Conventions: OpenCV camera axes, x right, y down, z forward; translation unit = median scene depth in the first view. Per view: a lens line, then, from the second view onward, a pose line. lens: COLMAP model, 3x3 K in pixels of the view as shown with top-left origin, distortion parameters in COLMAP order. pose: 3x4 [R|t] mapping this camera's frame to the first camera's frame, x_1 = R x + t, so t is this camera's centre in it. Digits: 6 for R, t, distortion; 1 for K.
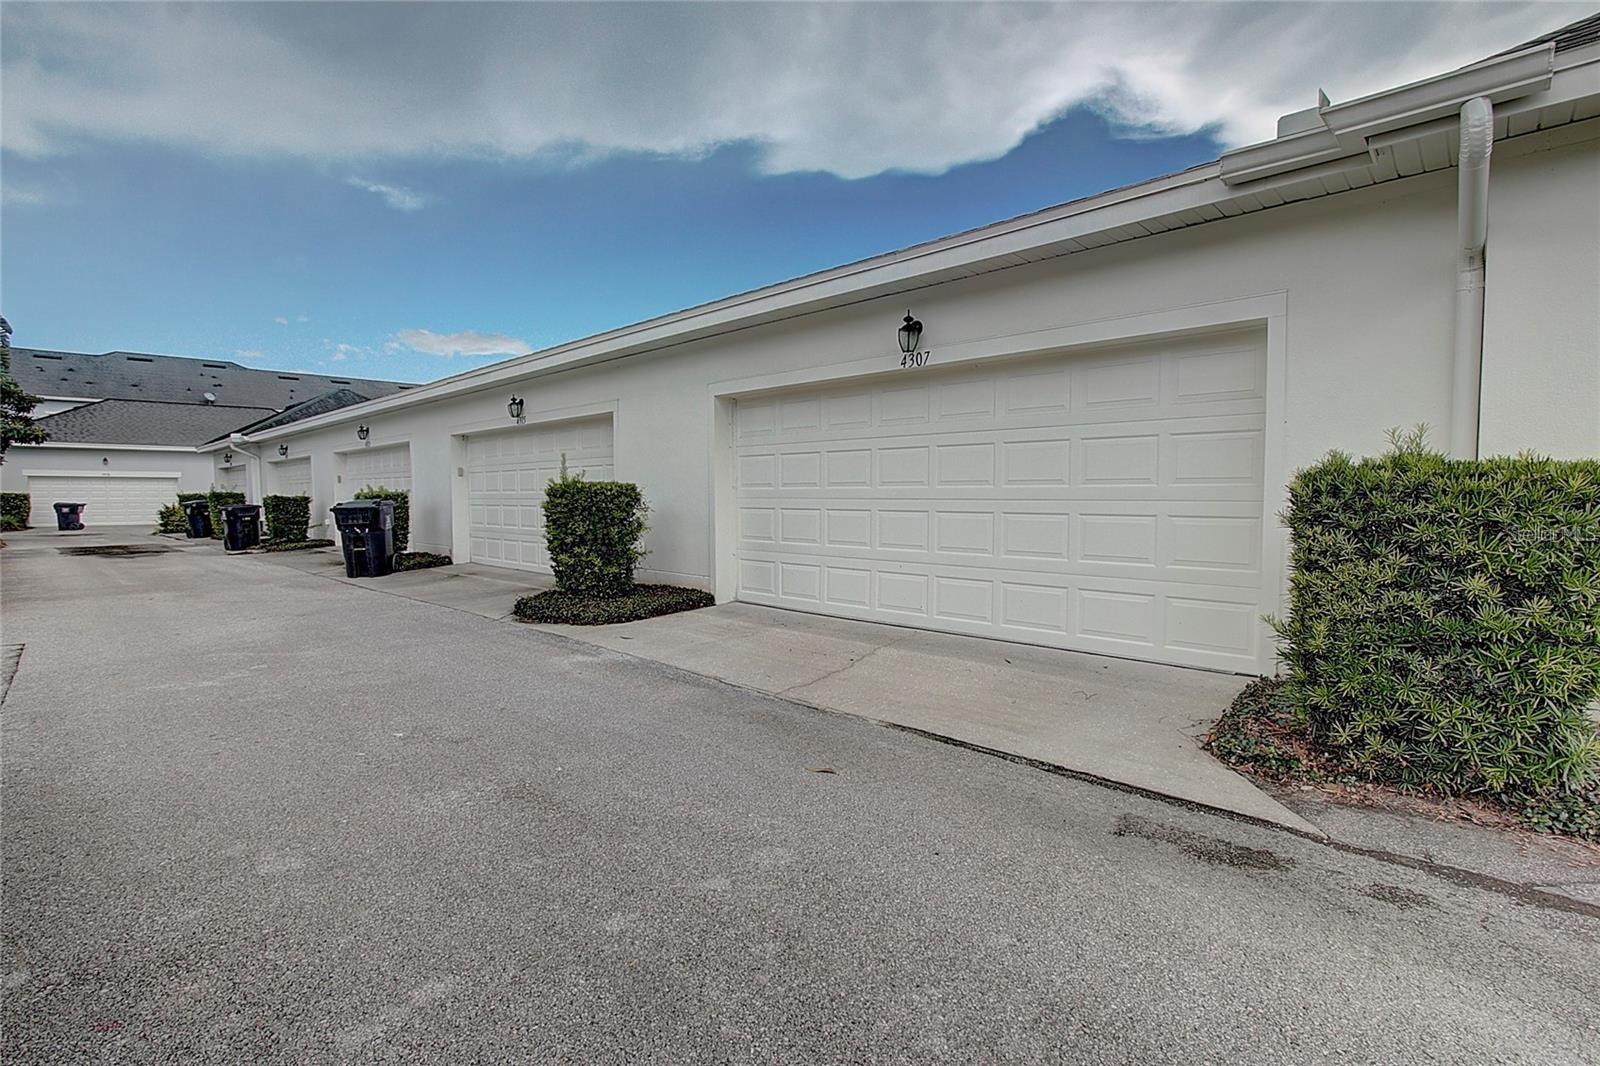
lens RADIAL K [[738.9, 0, 796.0], [0, 738.9, 533.8], [0, 0, 1]] dist [-0.014889, 0.000021]
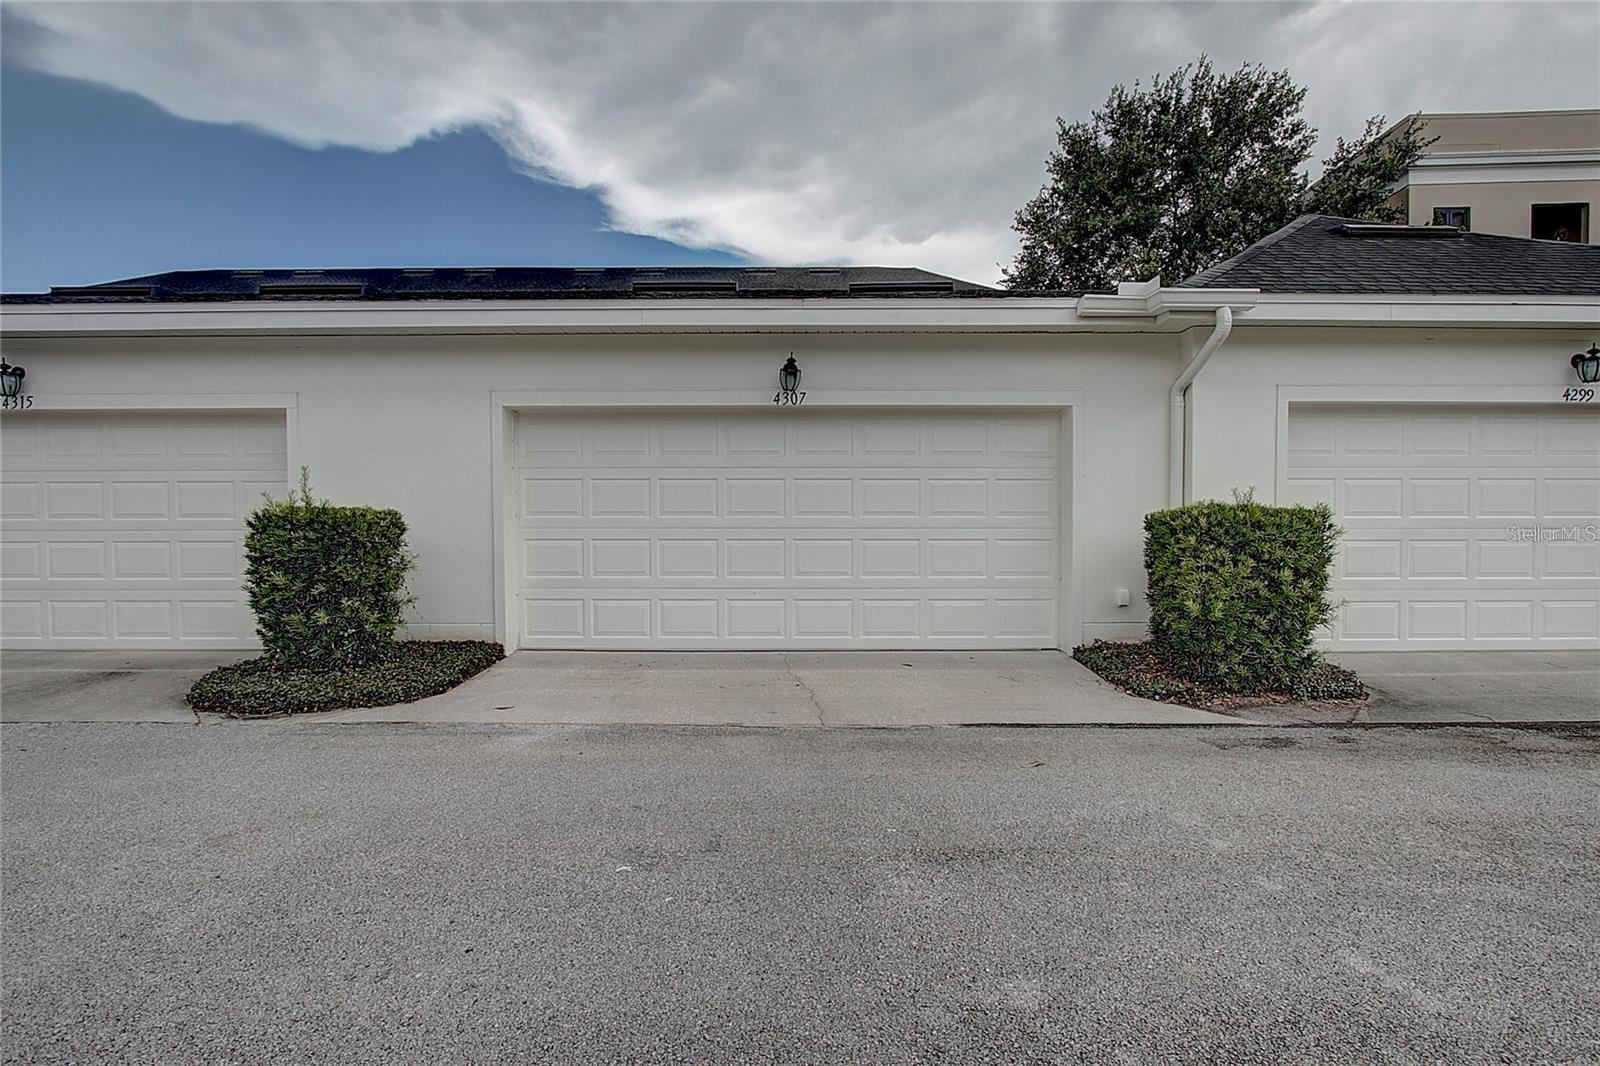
lens RADIAL K [[738.9, 0, 796.0], [0, 738.9, 533.8], [0, 0, 1]] dist [-0.014889, 0.000021]
pose [[0.723132, -0.015247, 0.690541, -0.780132], [0.035763, 0.999242, -0.015388, -0.030349], [-0.689783, 0.035823, 0.723129, 0.303966]]
